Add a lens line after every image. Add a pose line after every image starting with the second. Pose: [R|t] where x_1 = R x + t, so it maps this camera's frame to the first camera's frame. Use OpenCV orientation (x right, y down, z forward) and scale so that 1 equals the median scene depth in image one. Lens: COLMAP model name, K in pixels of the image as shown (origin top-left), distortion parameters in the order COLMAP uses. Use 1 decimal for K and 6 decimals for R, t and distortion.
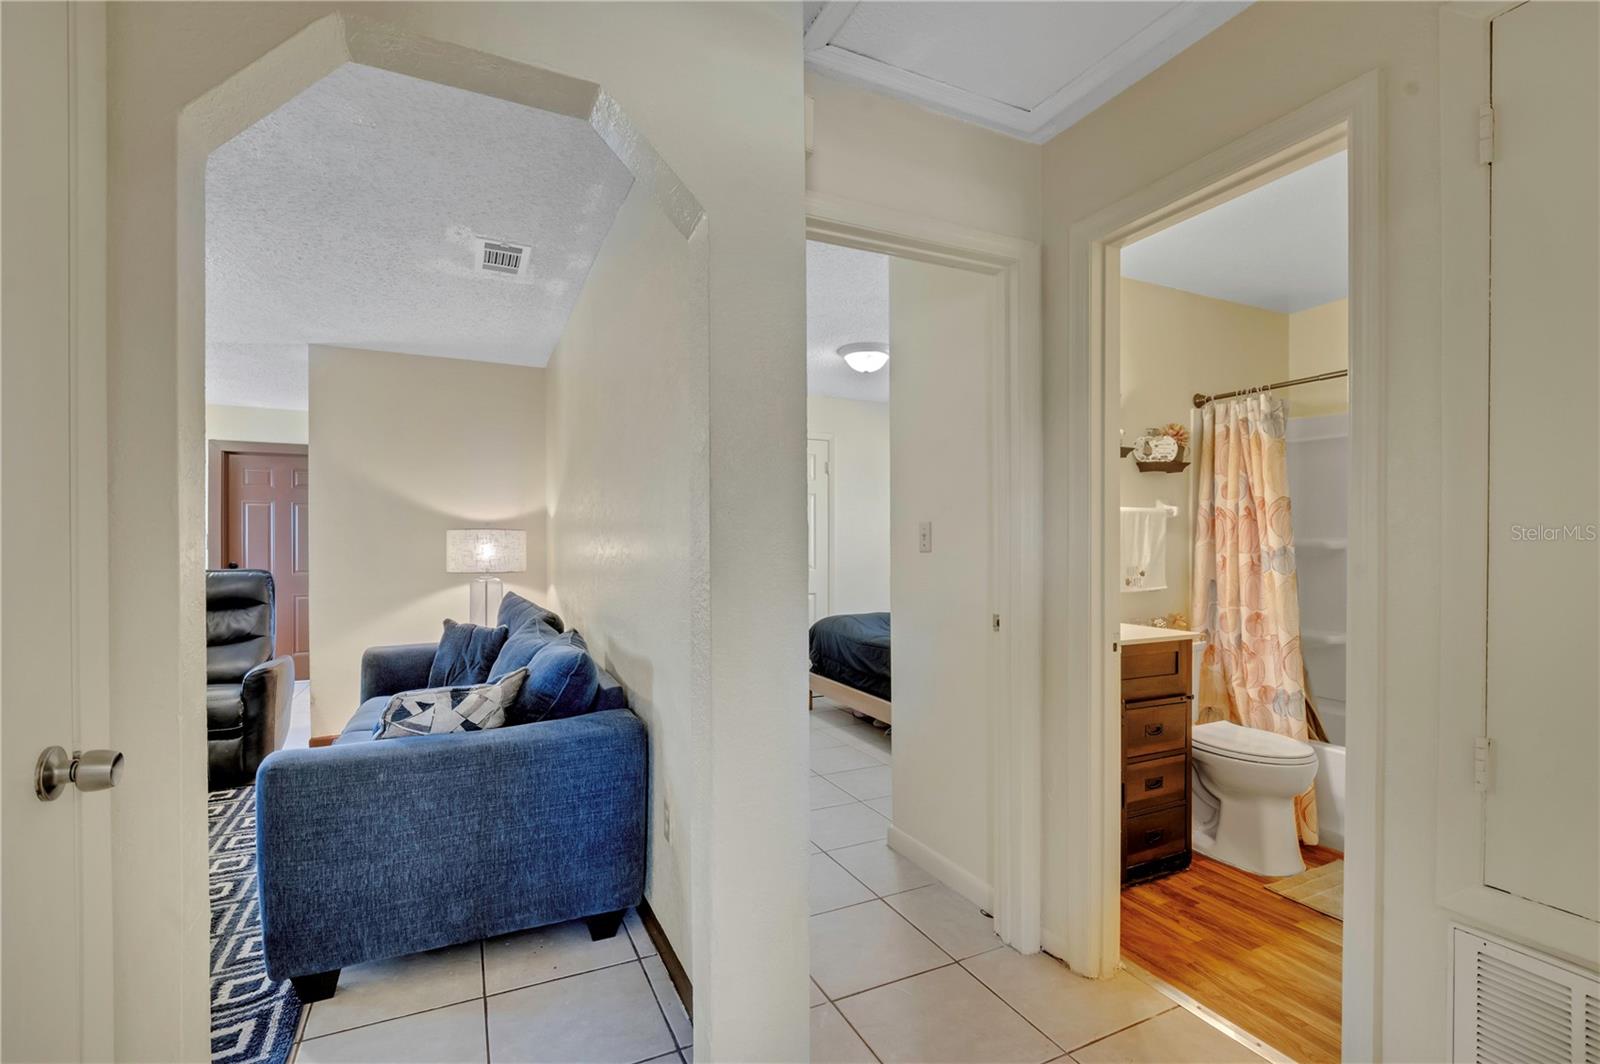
lens RADIAL K [[719.0, 0, 806.4], [0, 719.0, 544.1], [0, 0, 1]] dist [-0.010476, -0.000674]
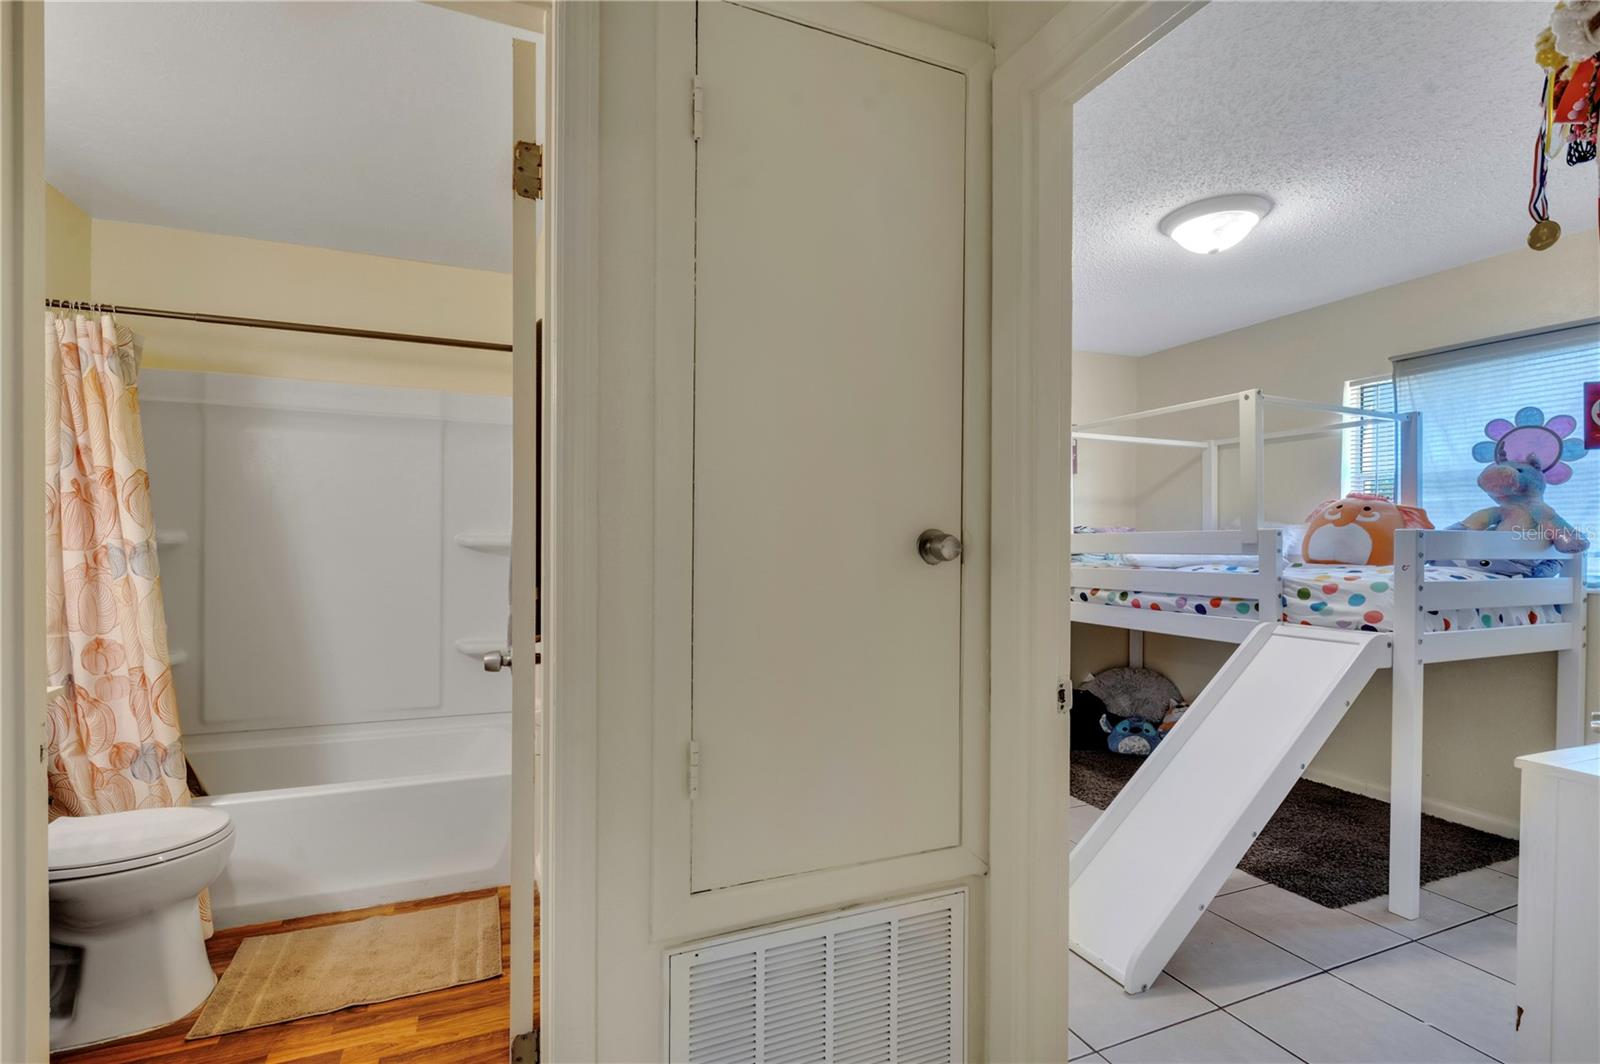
lens RADIAL K [[719.0, 0, 806.4], [0, 719.0, 544.1], [0, 0, 1]] dist [-0.010476, -0.000674]
pose [[0.055676, -0.002948, 0.998445, 0.000044], [-0.004860, 0.999983, 0.003224, 0.001757], [-0.998437, -0.005032, 0.055661, 0.301144]]
